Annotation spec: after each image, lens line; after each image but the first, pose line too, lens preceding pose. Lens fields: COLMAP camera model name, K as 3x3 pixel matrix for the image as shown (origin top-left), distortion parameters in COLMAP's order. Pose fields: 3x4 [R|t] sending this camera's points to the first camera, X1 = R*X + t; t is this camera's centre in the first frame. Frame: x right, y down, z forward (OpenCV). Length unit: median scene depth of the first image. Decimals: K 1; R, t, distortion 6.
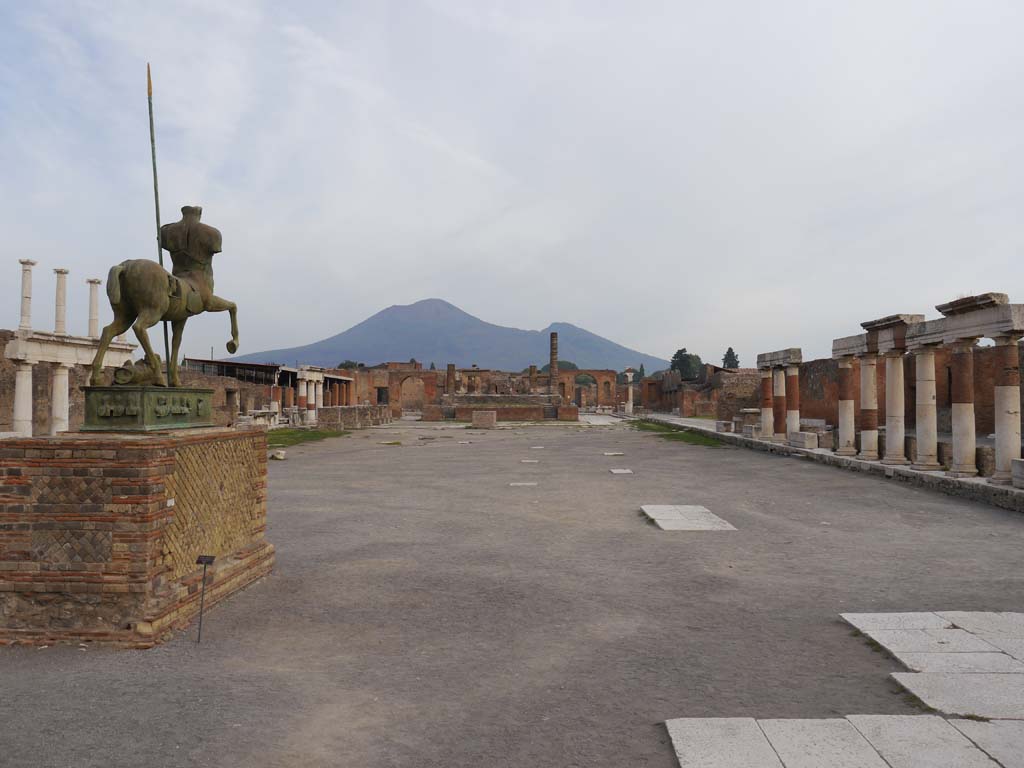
lens RADIAL K [[900.6, 0, 516.8], [0, 900.6, 388.5], [0, 0, 1]] dist [0.018637, 0.005566]
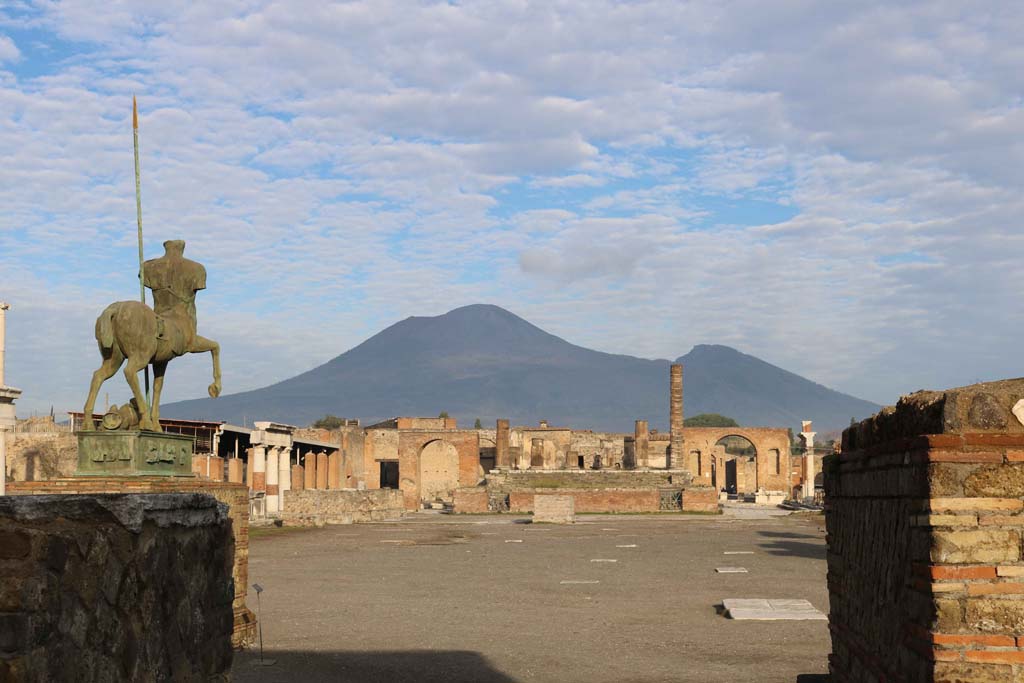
lens RADIAL K [[1632.2, 0, 509.4], [0, 1632.2, 341.4], [0, 0, 1]] dist [0.127967, 0.000000]
pose [[0.997154, -0.010099, -0.074709, 0.020563], [0.004421, 0.997115, -0.075778, 0.006019], [0.075259, 0.075232, 0.994322, -0.120891]]
